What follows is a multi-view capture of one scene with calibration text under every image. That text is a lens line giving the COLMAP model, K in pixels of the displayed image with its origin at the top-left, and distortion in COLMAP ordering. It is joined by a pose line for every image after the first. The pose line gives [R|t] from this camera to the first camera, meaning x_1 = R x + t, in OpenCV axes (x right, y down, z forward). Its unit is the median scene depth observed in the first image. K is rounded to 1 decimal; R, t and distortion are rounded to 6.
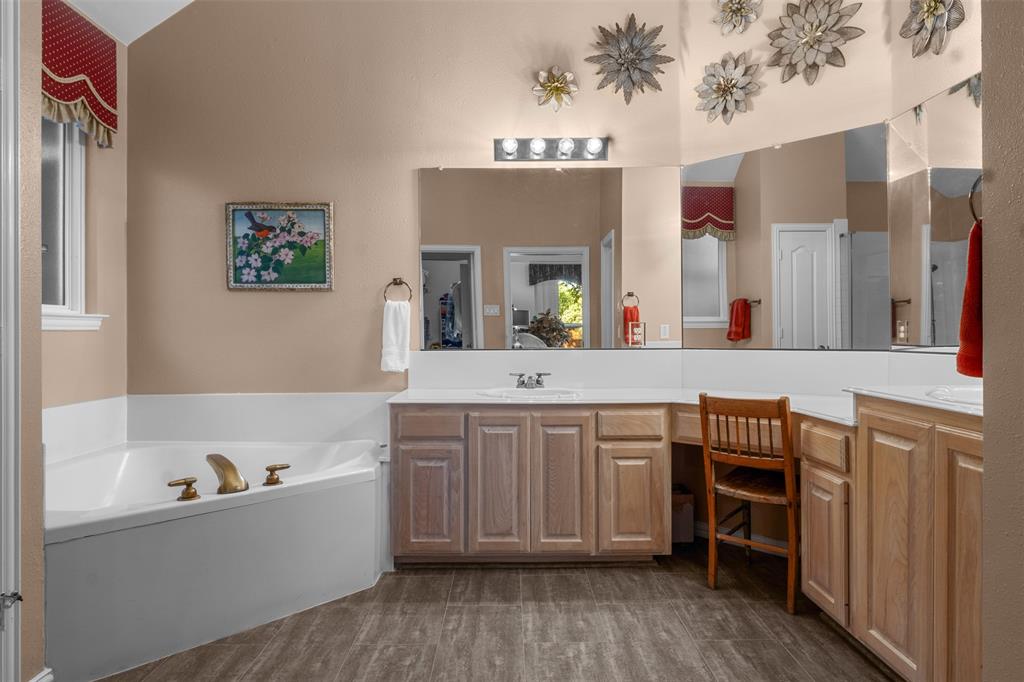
lens RADIAL K [[601.6, 0, 504.6], [0, 601.6, 329.8], [0, 0, 1]] dist [-0.003836, -0.006767]
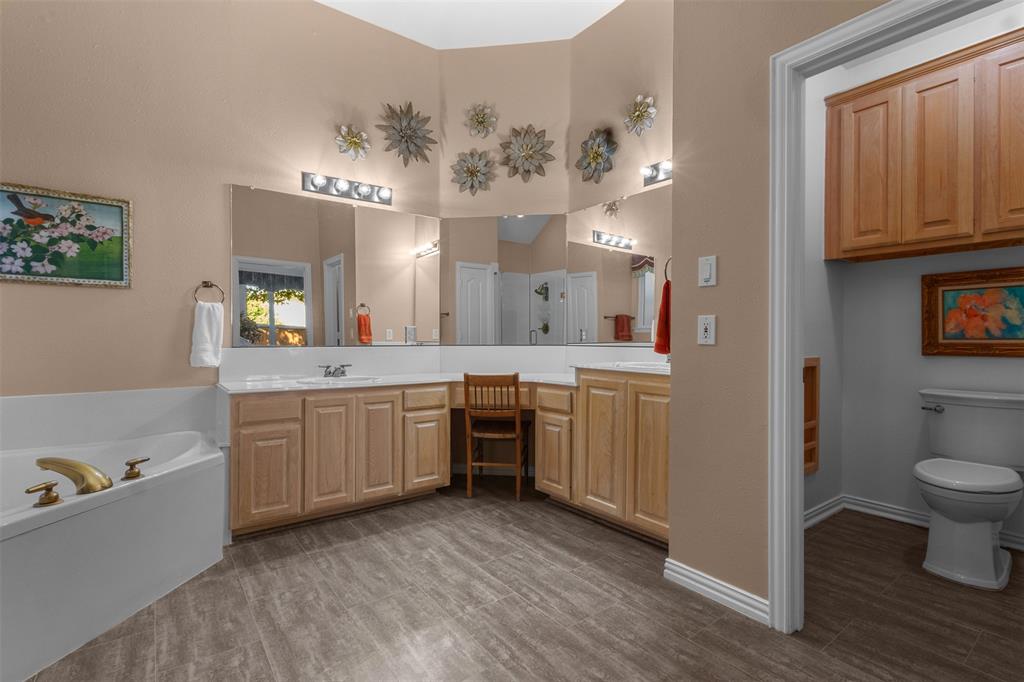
lens RADIAL K [[478.8, 0, 502.1], [0, 478.8, 337.0], [0, 0, 1]] dist [-0.000491, 0.000107]
pose [[0.806568, 0.007539, 0.591093, -0.270638], [-0.010812, 0.999940, 0.002000, 0.007981], [-0.591043, -0.008004, 0.806601, -0.013141]]
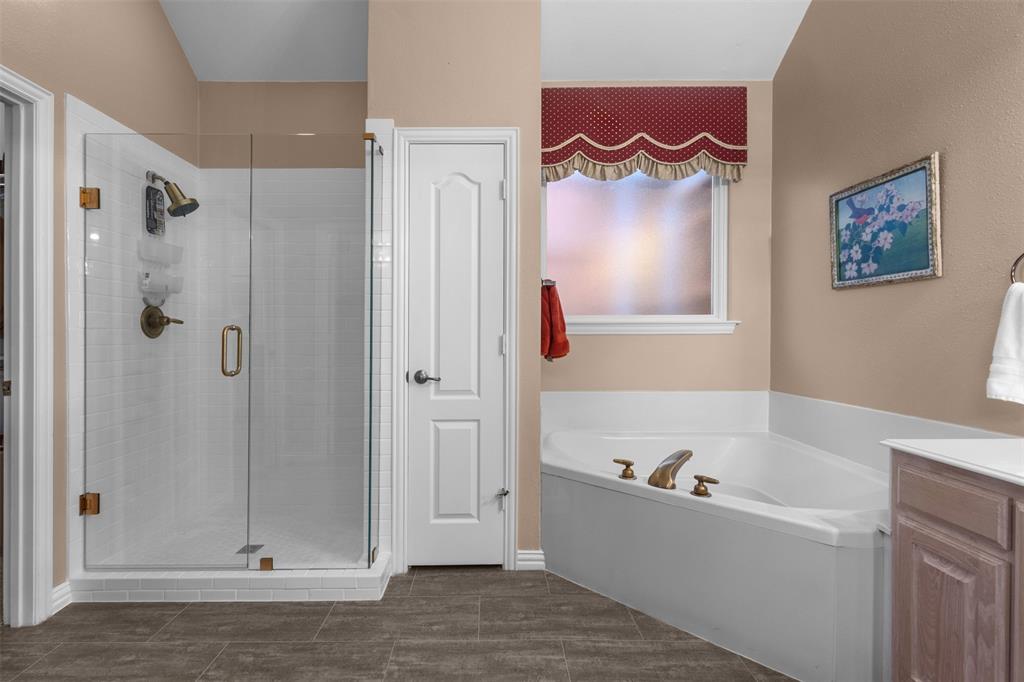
lens RADIAL K [[478.8, 0, 484.8], [0, 478.8, 333.9], [0, 0, 1]] dist [-0.000491, 0.000107]
pose [[0.001676, 0.000781, -0.999998, 0.287089], [0.011073, 0.999938, 0.000799, -0.005013], [0.999937, -0.011074, 0.001667, 0.488312]]
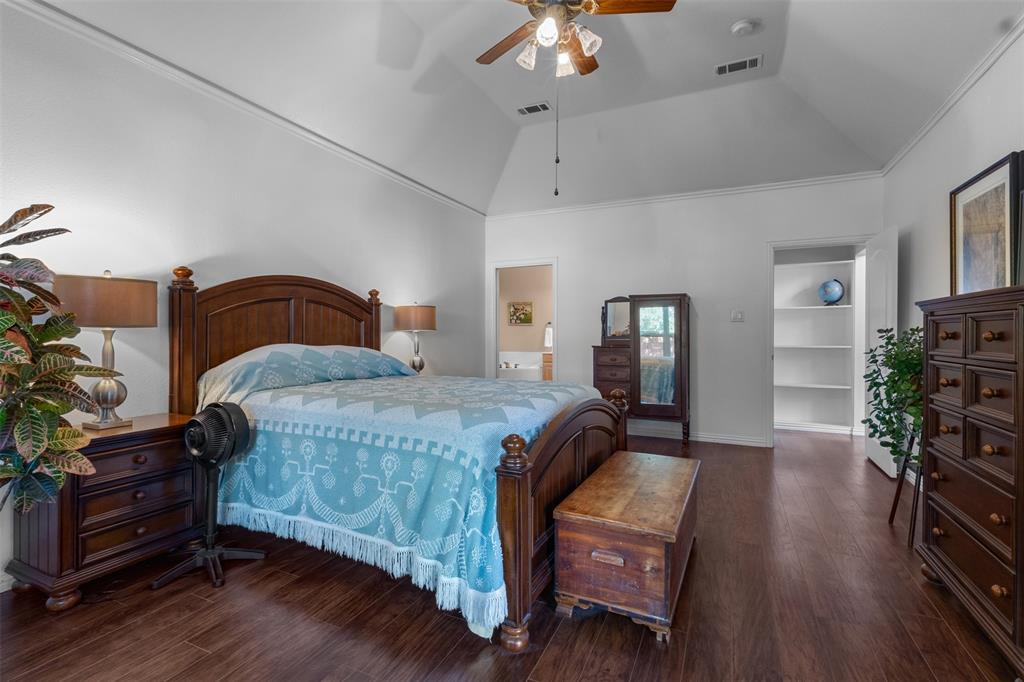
lens RADIAL K [[478.8, 0, 510.1], [0, 478.8, 338.4], [0, 0, 1]] dist [-0.000491, 0.000107]
pose [[0.904005, 0.008147, -0.427443, 0.916607], [-0.003990, 0.999936, 0.010621, -0.015535], [0.427502, -0.007896, 0.903980, -1.883113]]
